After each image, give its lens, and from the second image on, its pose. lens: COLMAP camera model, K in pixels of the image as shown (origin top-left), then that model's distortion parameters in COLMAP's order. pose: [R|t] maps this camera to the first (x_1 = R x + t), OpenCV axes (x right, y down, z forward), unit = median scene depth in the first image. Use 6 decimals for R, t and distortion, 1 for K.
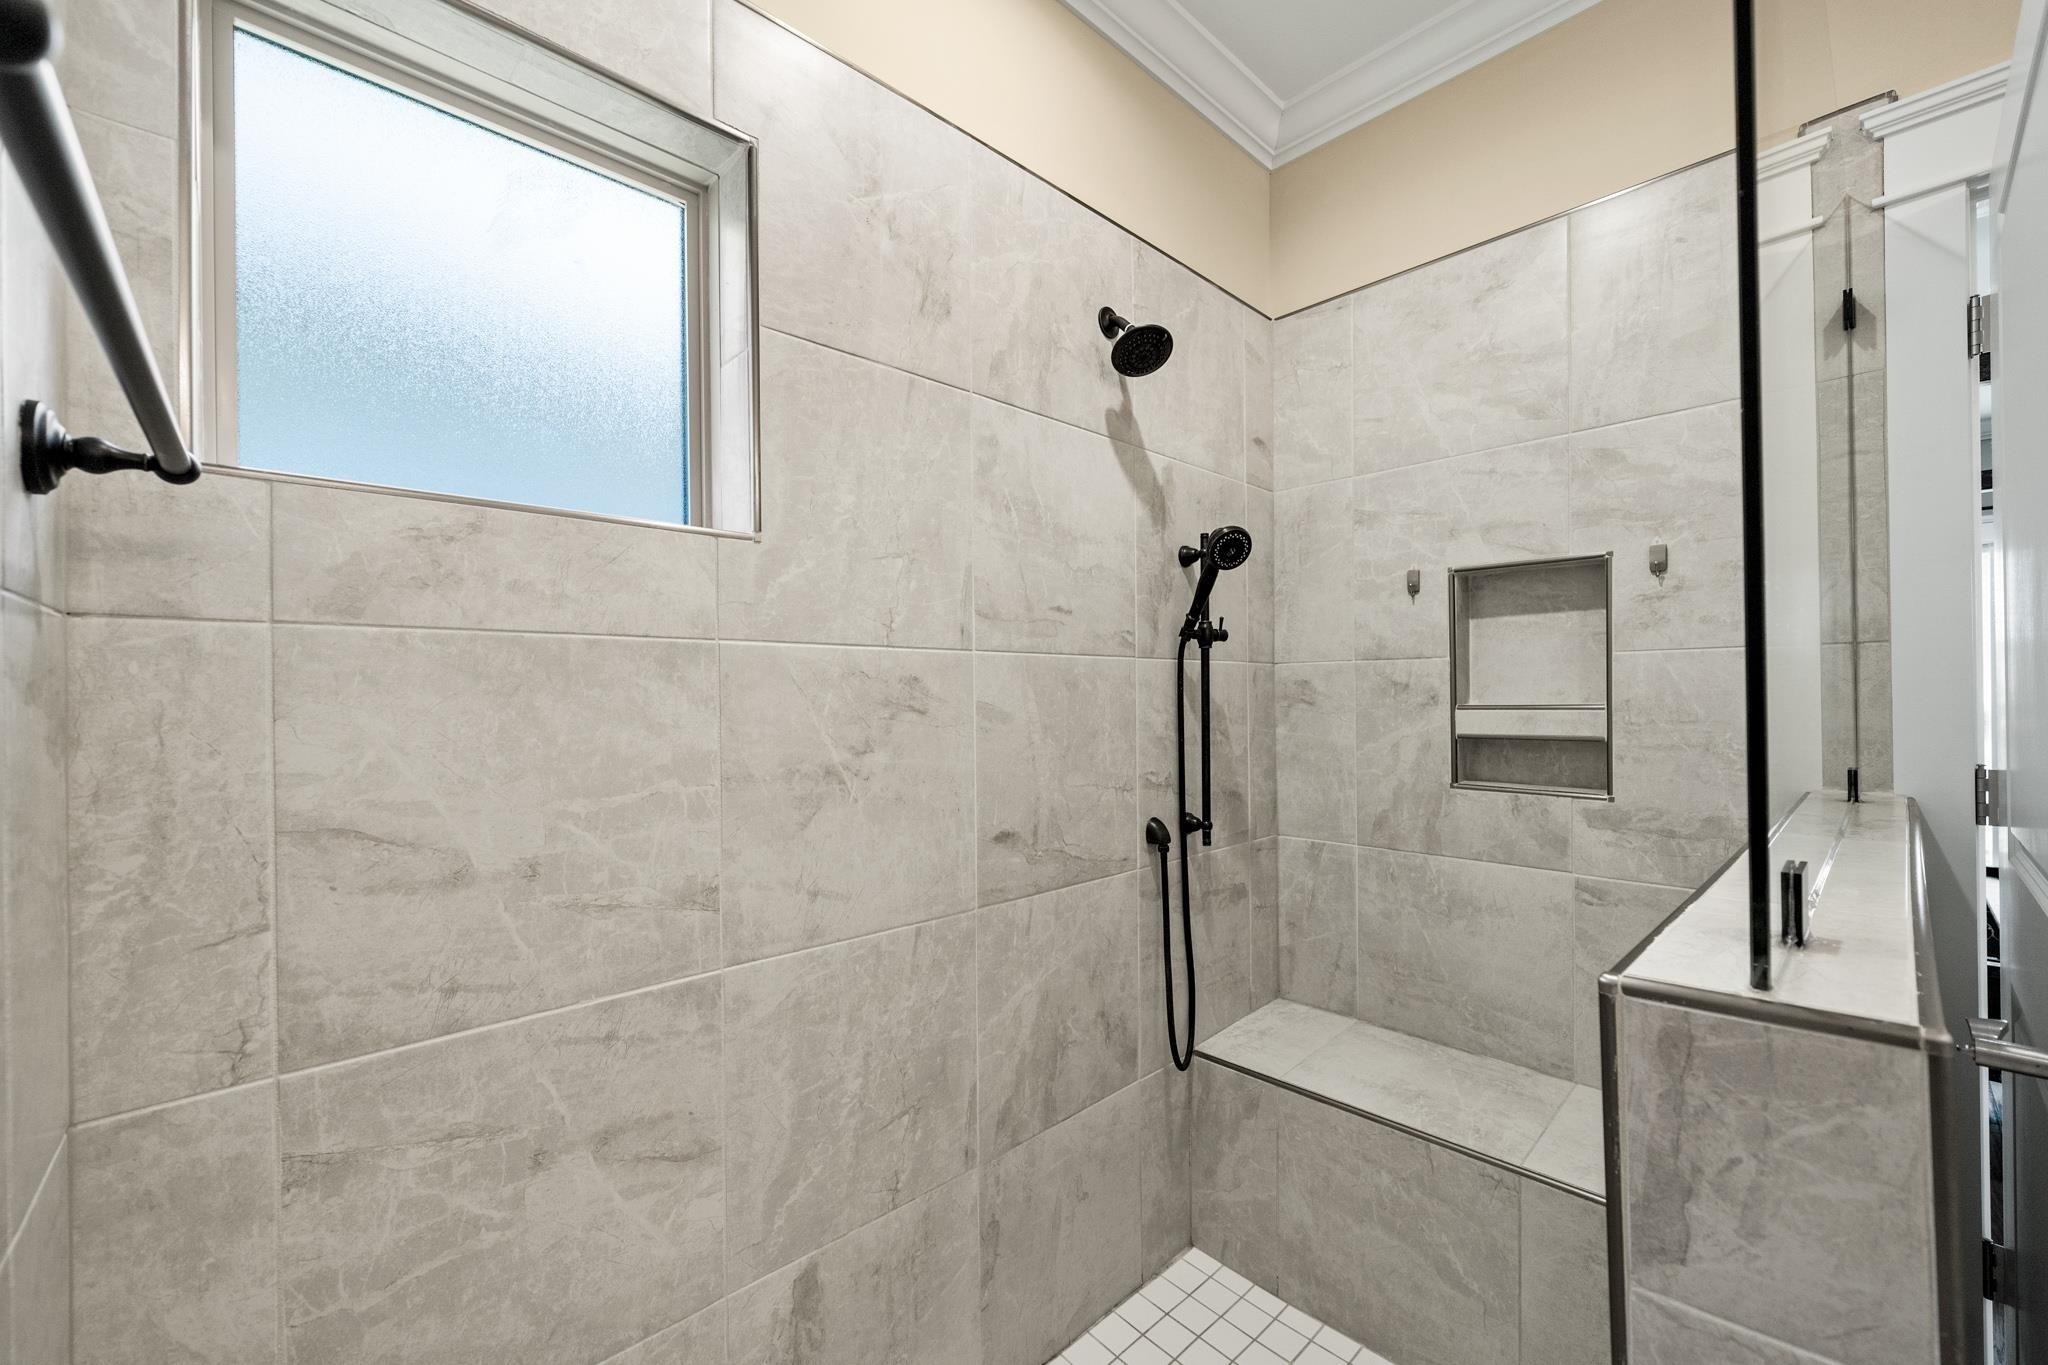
lens RADIAL K [[814.3, 0, 1022.1], [0, 814.3, 695.4], [0, 0, 1]] dist [-0.003750, 0.000608]
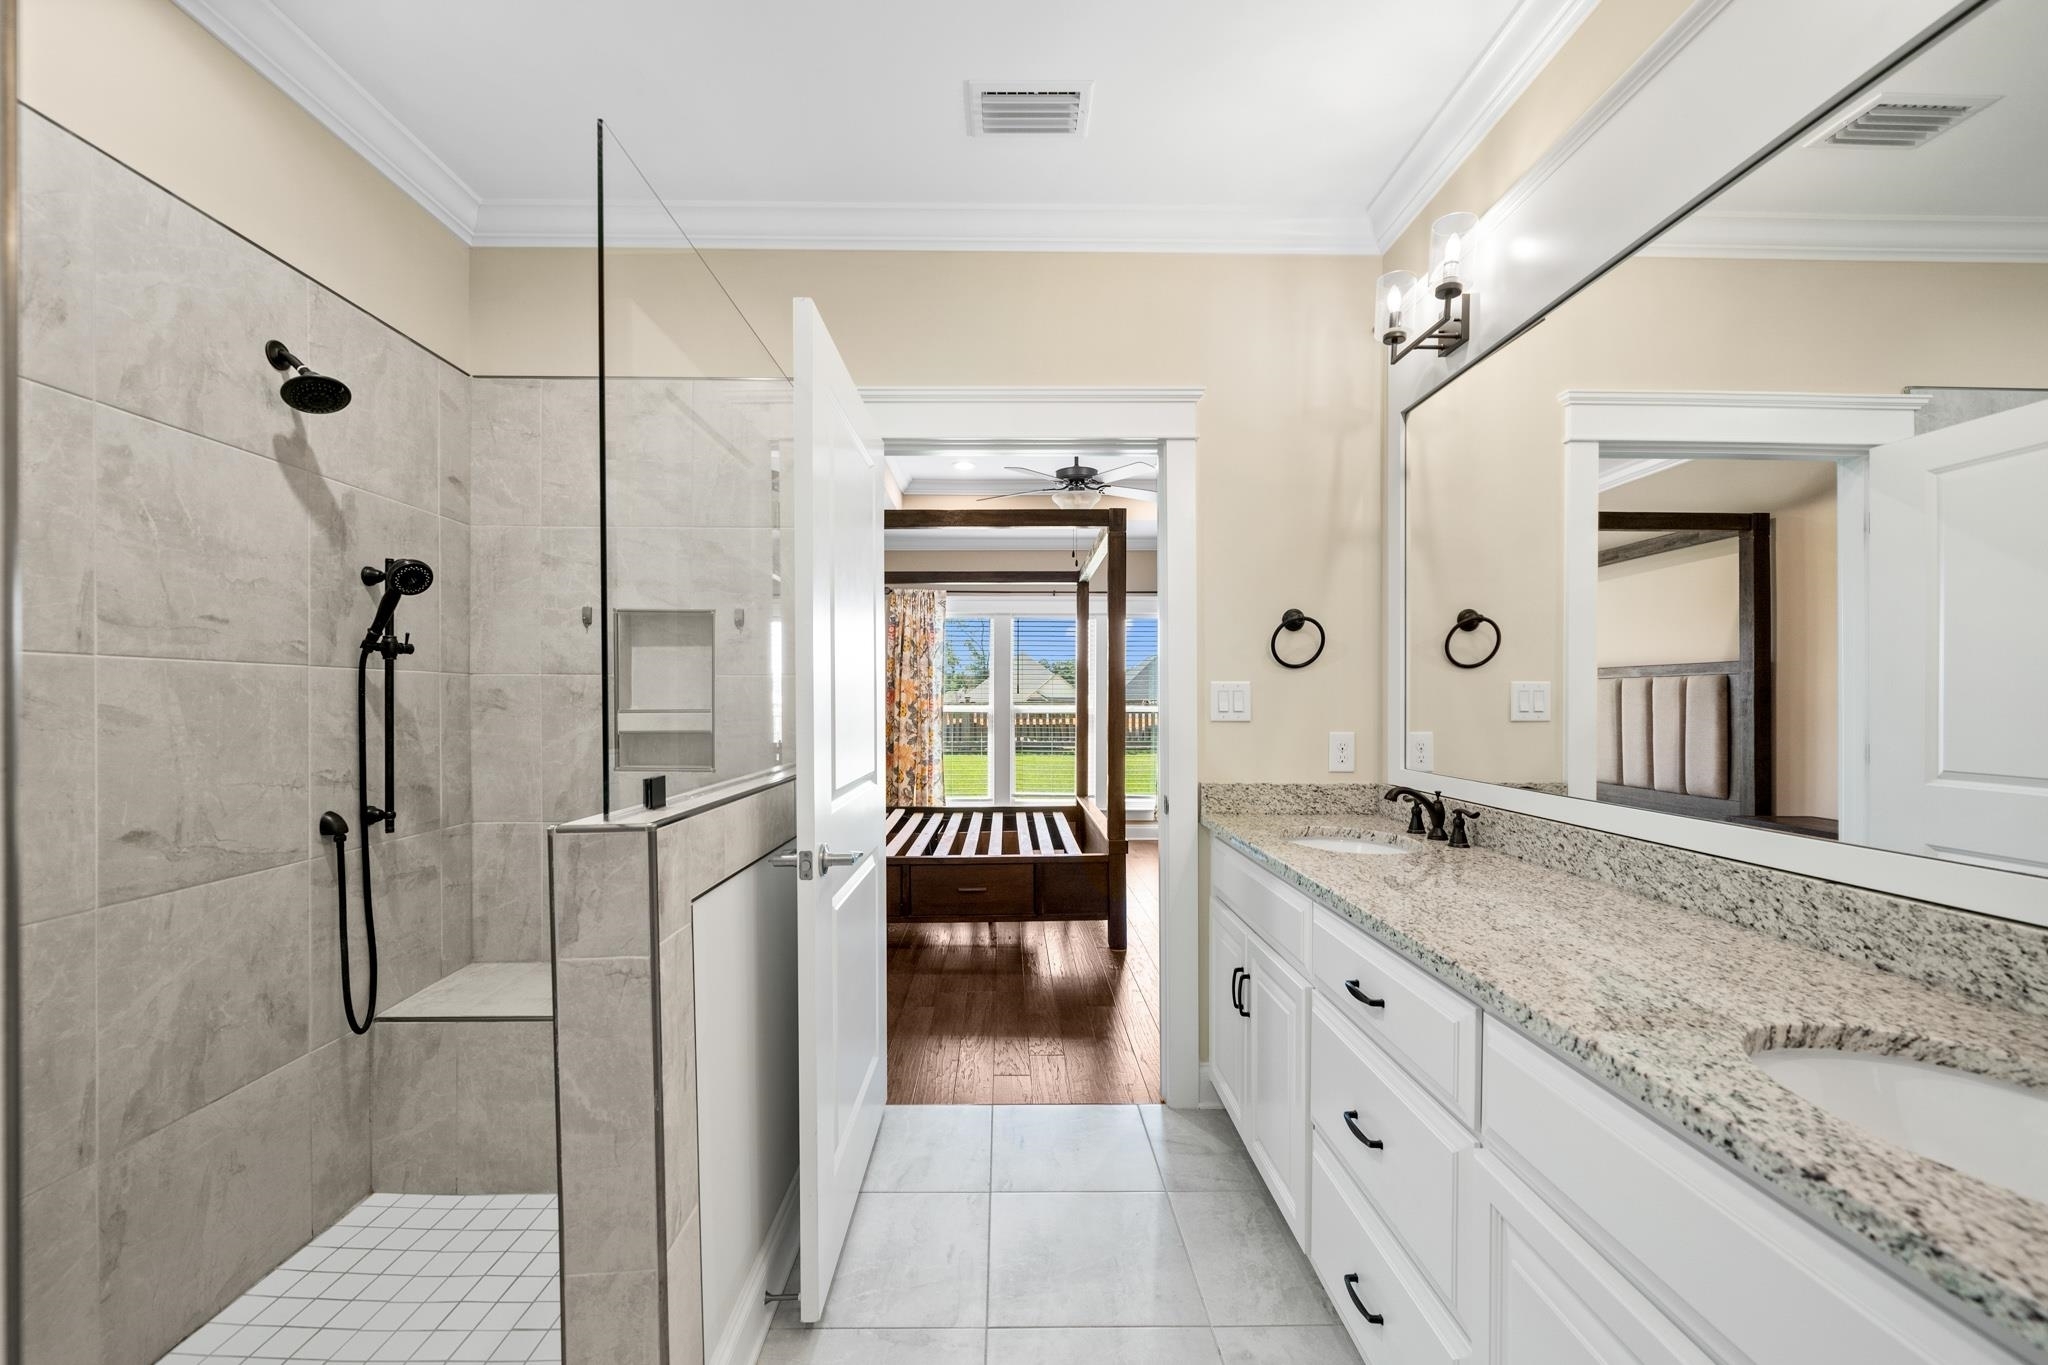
lens RADIAL K [[814.3, 0, 1006.3], [0, 814.3, 704.4], [0, 0, 1]] dist [-0.003750, 0.000608]
pose [[0.679269, 0.006374, 0.733861, -0.025050], [-0.008139, 0.999966, -0.001152, -0.000762], [-0.733844, -0.005190, 0.679298, -0.444567]]
